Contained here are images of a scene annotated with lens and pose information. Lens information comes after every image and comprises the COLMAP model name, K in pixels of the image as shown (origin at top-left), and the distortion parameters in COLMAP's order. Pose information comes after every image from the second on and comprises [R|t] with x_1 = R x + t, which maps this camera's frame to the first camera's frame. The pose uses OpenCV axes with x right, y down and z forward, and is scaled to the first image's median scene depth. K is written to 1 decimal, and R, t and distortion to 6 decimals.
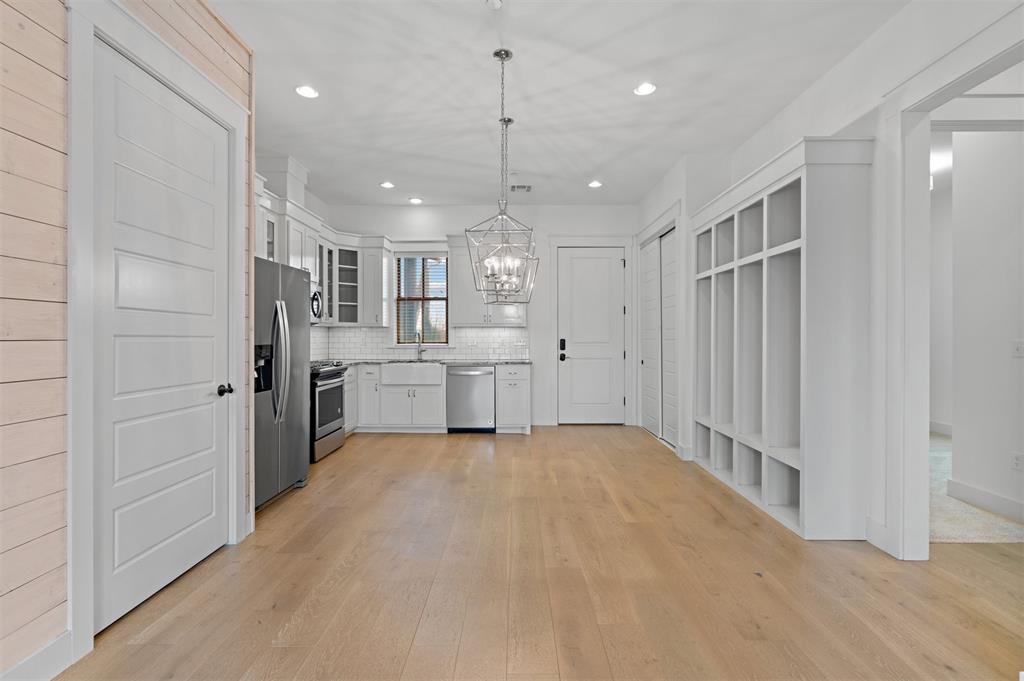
lens RADIAL K [[470.6, 0, 513.8], [0, 470.6, 338.4], [0, 0, 1]] dist [-0.000441, -0.000069]
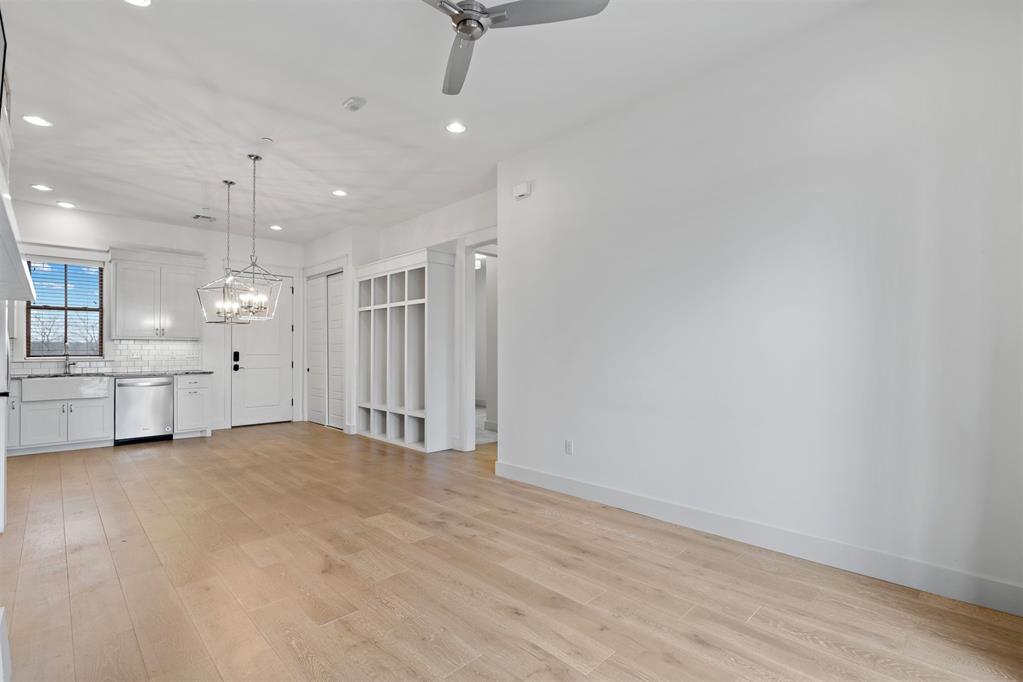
lens RADIAL K [[475.5, 0, 506.6], [0, 475.5, 344.7], [0, 0, 1]] dist [0.001408, 0.000108]
pose [[0.720134, 0.009918, 0.693764, -0.302681], [0.002234, 0.999859, -0.016613, 0.006880], [-0.693832, 0.013513, 0.720011, -0.384500]]
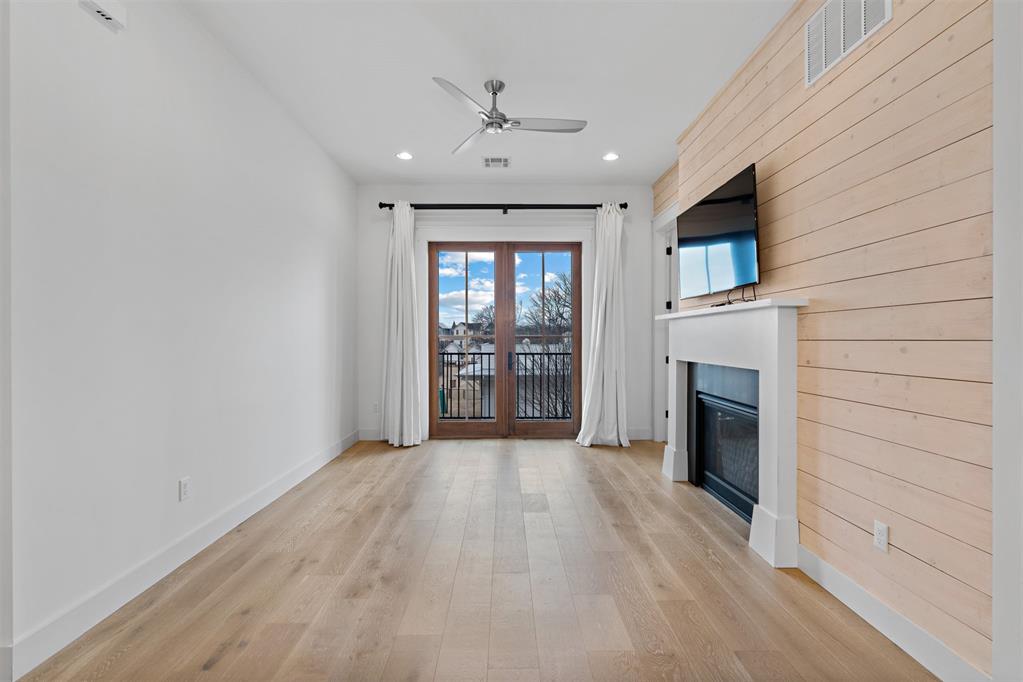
lens RADIAL K [[470.1, 0, 513.3], [0, 470.1, 338.9], [0, 0, 1]] dist [-0.000441, -0.000069]
pose [[-0.999773, 0.000824, -0.021288, -0.016833], [0.000835, 1.000000, -0.000488, -0.000153], [0.021288, -0.000505, -0.999773, 0.674027]]
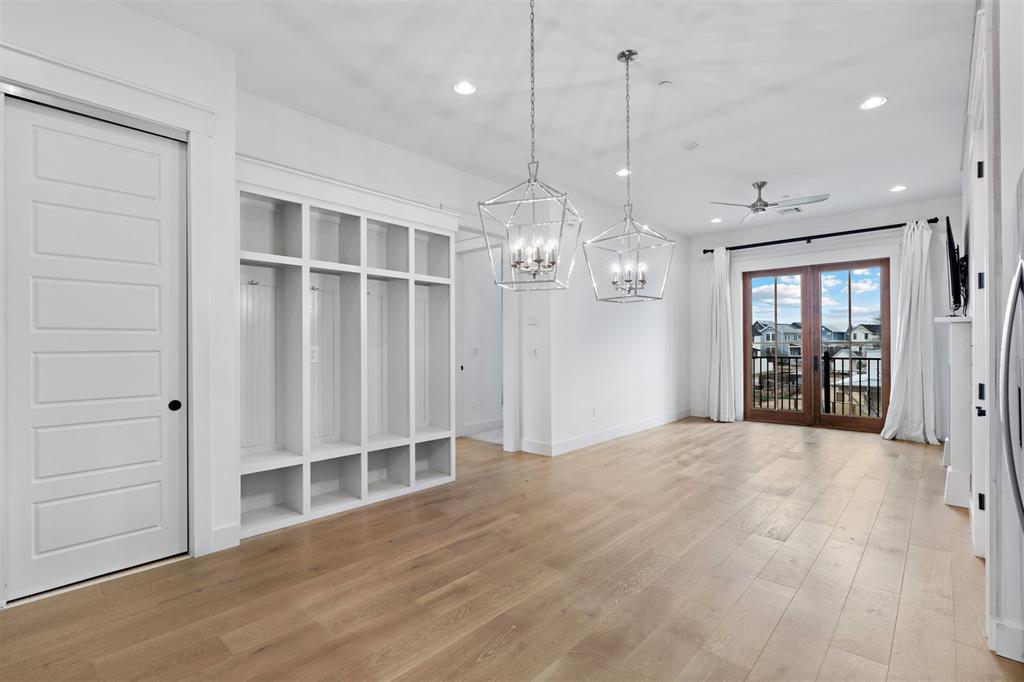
lens RADIAL K [[475.9, 0, 507.1], [0, 475.9, 344.7], [0, 0, 1]] dist [0.001408, 0.000108]
pose [[-0.739355, 0.004360, 0.673301, -0.313893], [0.003403, 0.999990, -0.002738, -0.000840], [-0.673307, 0.000267, -0.739363, 1.190309]]
